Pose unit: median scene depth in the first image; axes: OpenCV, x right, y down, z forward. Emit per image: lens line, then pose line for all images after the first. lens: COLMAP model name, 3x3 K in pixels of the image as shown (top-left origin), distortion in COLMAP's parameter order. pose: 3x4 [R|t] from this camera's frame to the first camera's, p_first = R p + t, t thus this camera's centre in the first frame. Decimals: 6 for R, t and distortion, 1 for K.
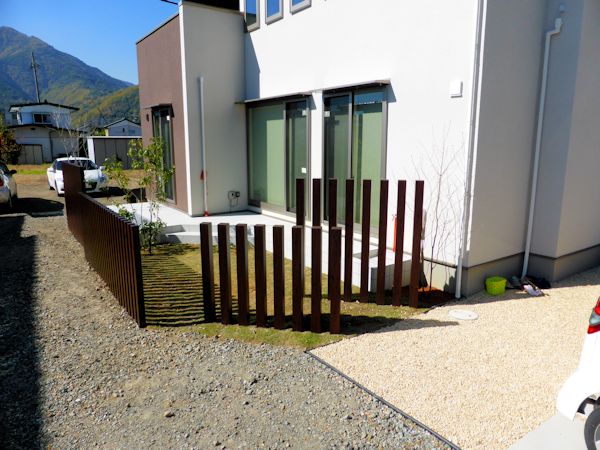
lens RADIAL K [[440.0, 0, 298.9], [0, 440.0, 229.0], [0, 0, 1]] dist [-0.004232, 0.011254]
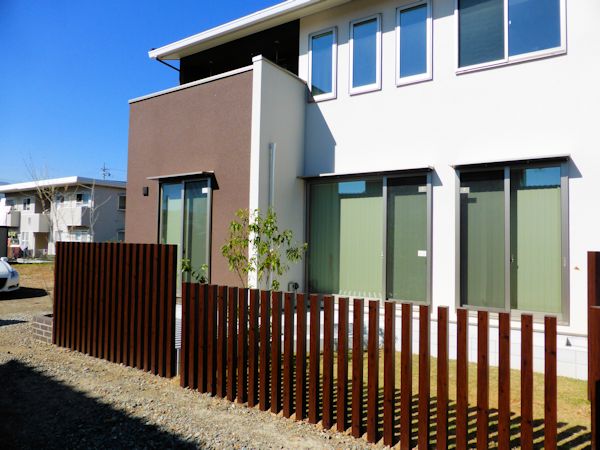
lens RADIAL K [[440.0, 0, 298.9], [0, 440.0, 229.0], [0, 0, 1]] dist [-0.004232, 0.011254]
pose [[0.932907, 0.026370, 0.359151, -0.470403], [0.053612, 0.976031, -0.210924, -0.011710], [-0.356105, 0.216027, 0.909132, 0.267275]]
